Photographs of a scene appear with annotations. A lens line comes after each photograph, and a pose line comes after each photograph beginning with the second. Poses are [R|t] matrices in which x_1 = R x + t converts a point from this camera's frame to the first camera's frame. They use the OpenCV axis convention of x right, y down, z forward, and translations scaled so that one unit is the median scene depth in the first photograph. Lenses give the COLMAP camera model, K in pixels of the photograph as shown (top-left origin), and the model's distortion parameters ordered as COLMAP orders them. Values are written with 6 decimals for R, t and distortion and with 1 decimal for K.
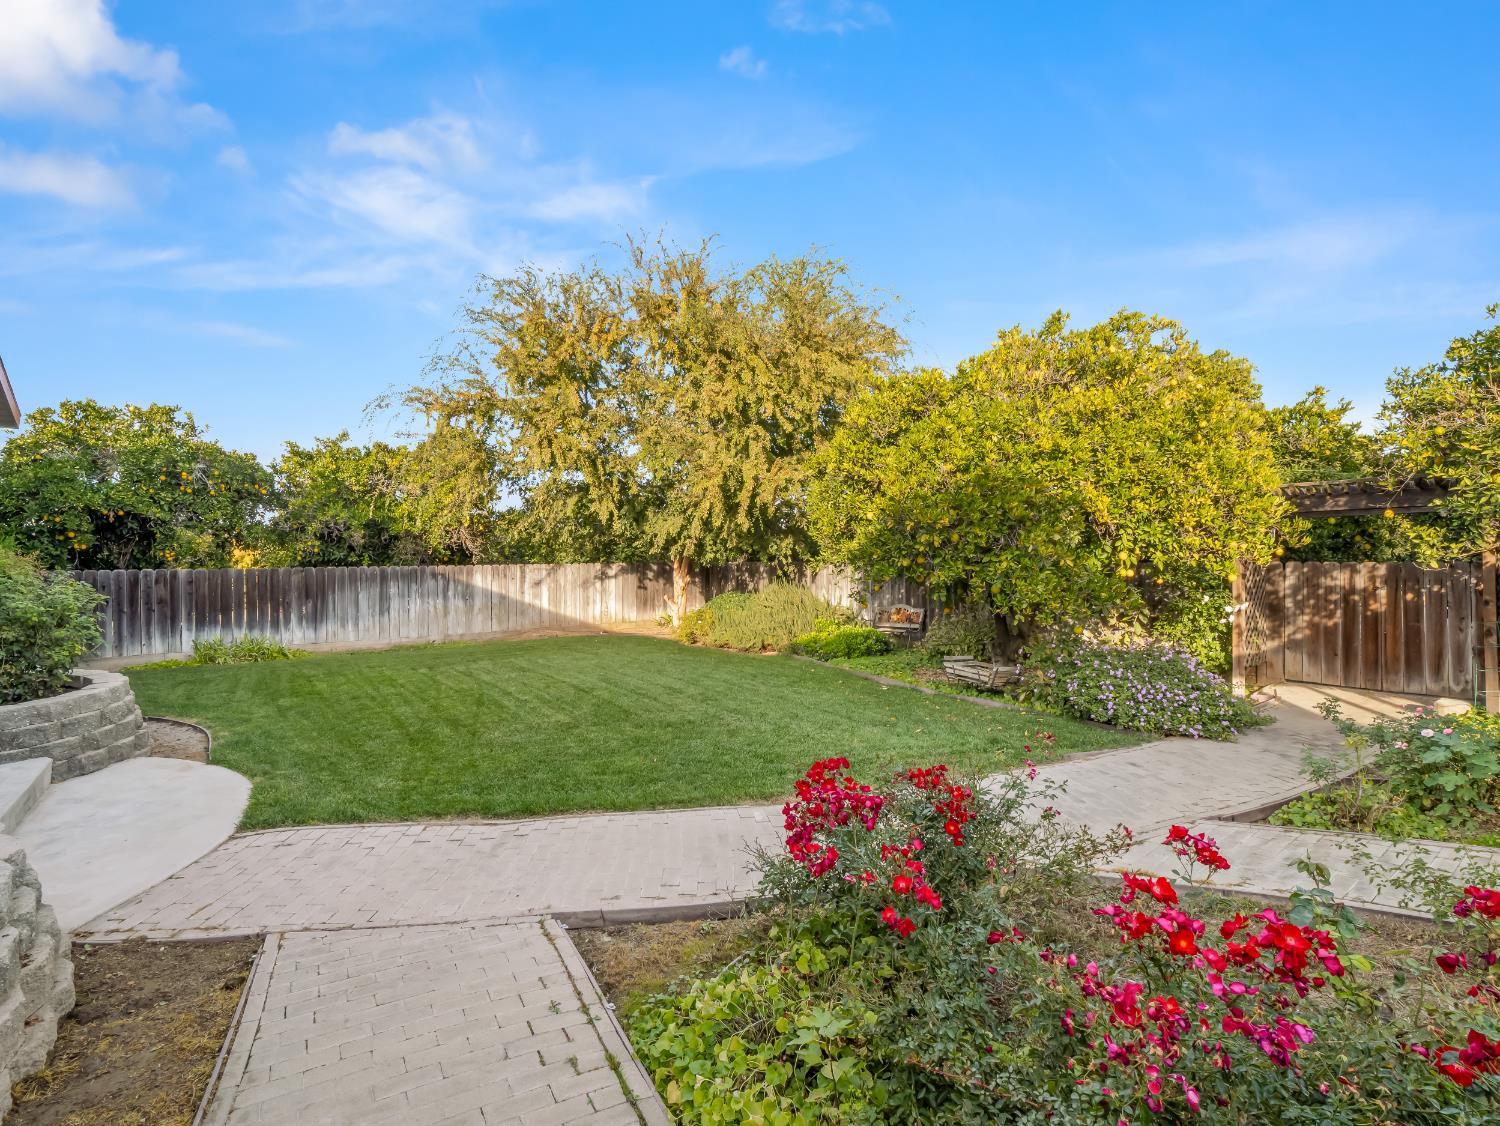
lens RADIAL K [[703.2, 0, 749.5], [0, 703.2, 570.8], [0, 0, 1]] dist [-0.134846, -0.000461]
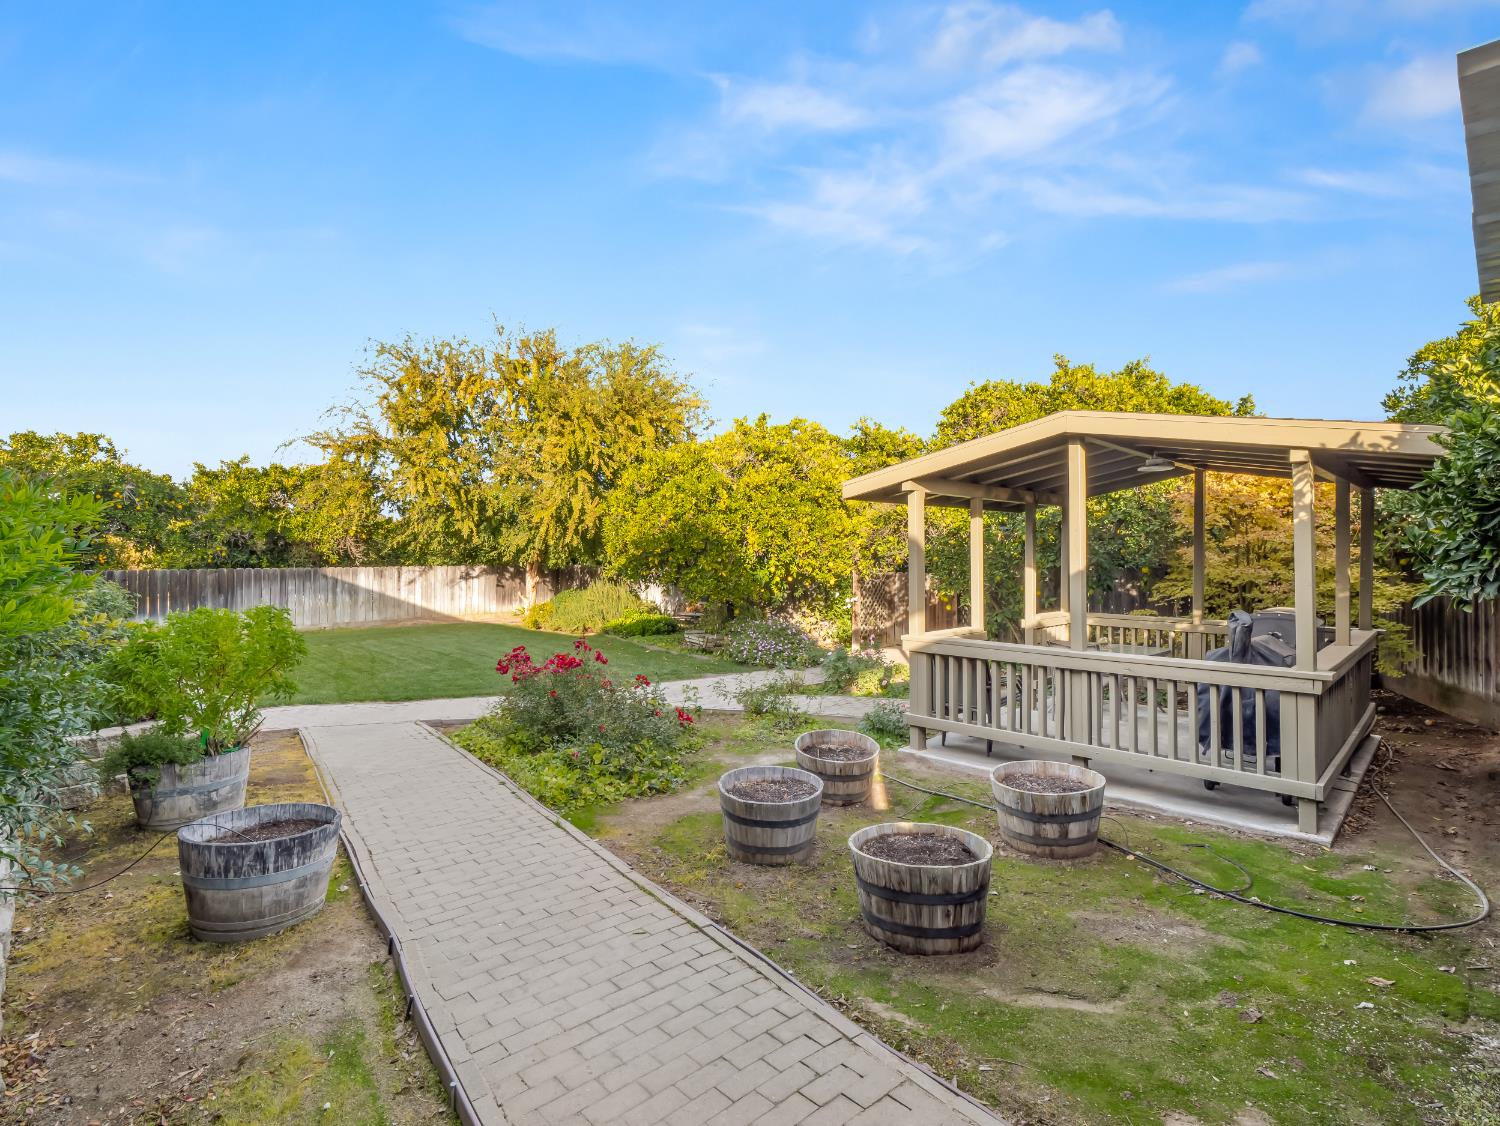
lens RADIAL K [[700.2, 0, 796.6], [0, 700.2, 558.8], [0, 0, 1]] dist [-0.095930, 0.000713]
pose [[0.975307, 0.010785, 0.220589, 0.115131], [-0.007968, 0.999875, -0.013658, -0.014245], [-0.220709, 0.011563, 0.975271, -0.395500]]
